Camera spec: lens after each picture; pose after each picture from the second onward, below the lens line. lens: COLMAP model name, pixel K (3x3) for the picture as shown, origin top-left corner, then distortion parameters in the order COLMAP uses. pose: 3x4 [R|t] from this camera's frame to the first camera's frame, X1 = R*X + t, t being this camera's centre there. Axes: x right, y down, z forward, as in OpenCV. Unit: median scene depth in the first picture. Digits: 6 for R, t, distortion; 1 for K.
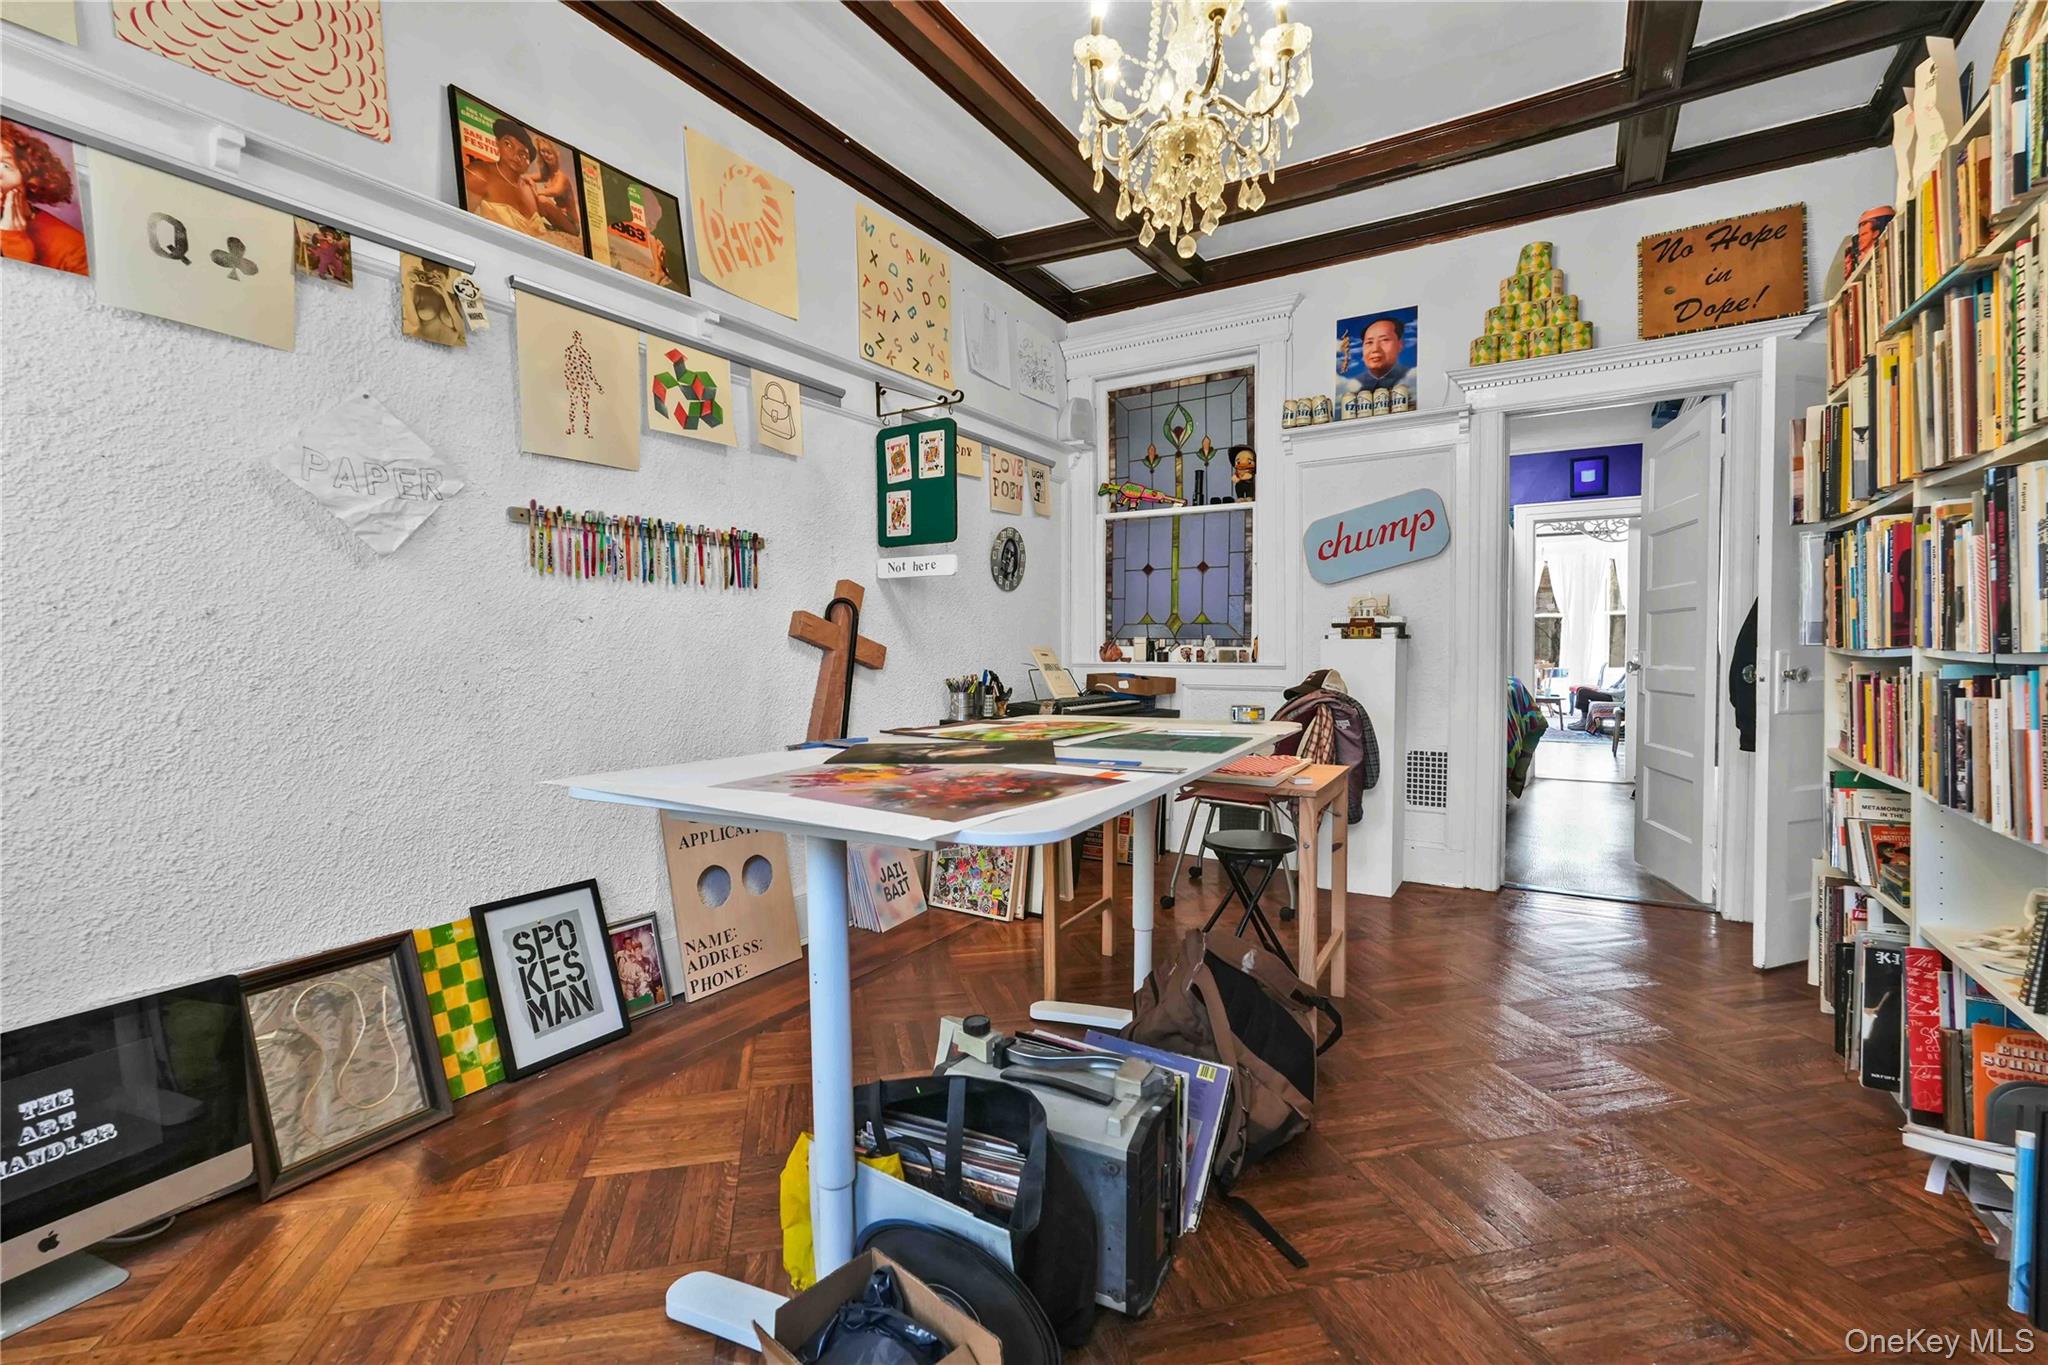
lens RADIAL K [[915.7, 0, 1005.3], [0, 915.7, 672.7], [0, 0, 1]] dist [-0.017693, 0.008135]
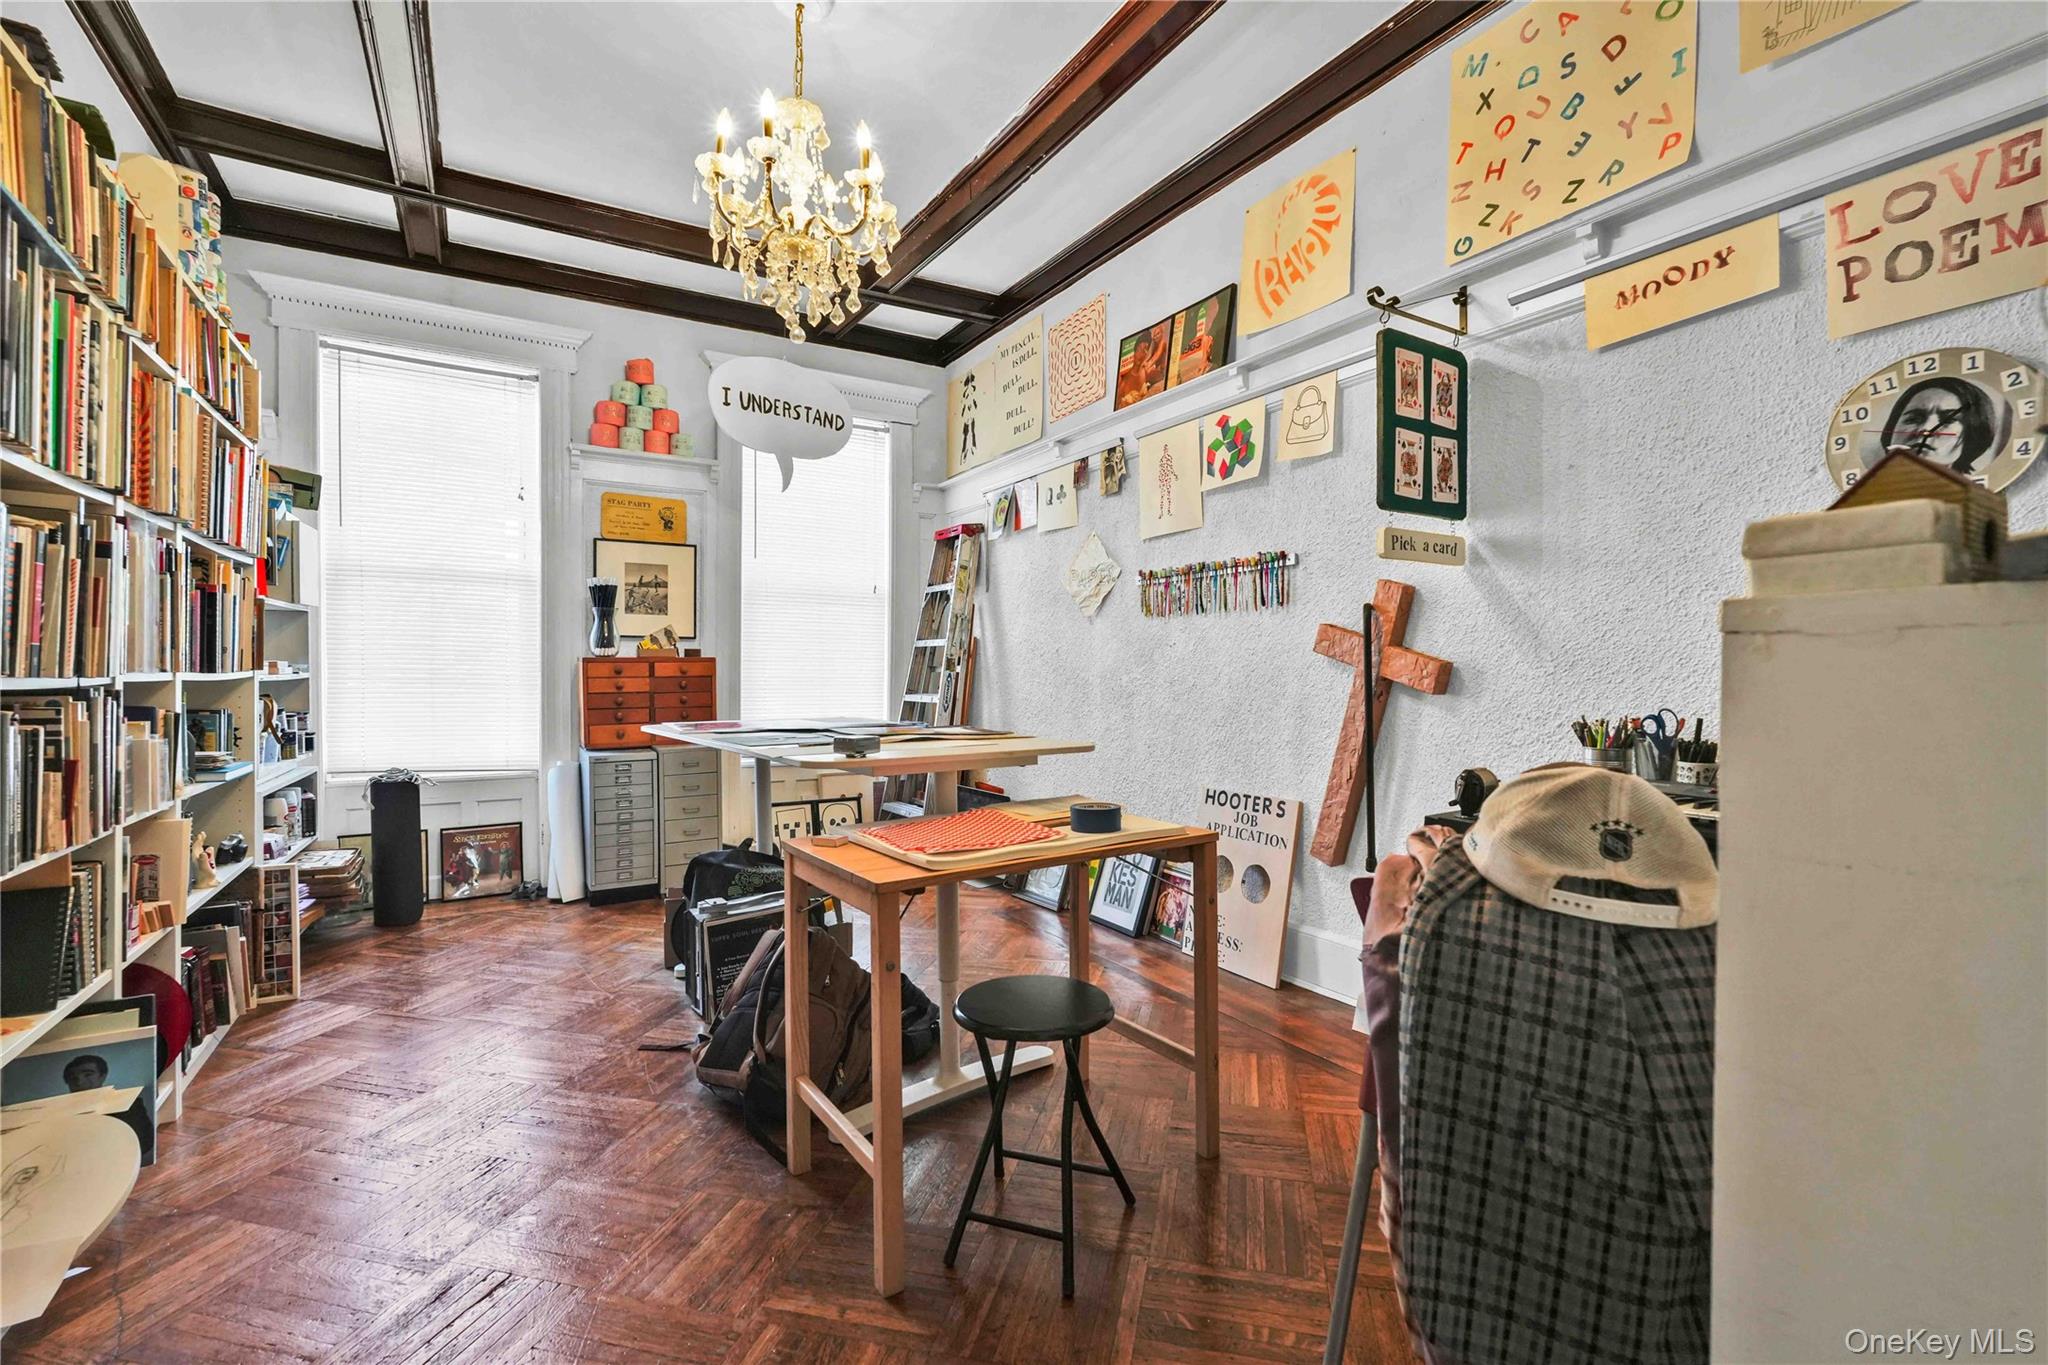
lens RADIAL K [[915.7, 0, 1018.6], [0, 915.7, 680.6], [0, 0, 1]] dist [-0.017693, 0.008135]
pose [[-0.463740, 0.012757, -0.885879, 0.843177], [-0.024033, 0.999347, 0.026972, -0.033236], [0.885645, 0.033798, -0.463131, 1.353717]]
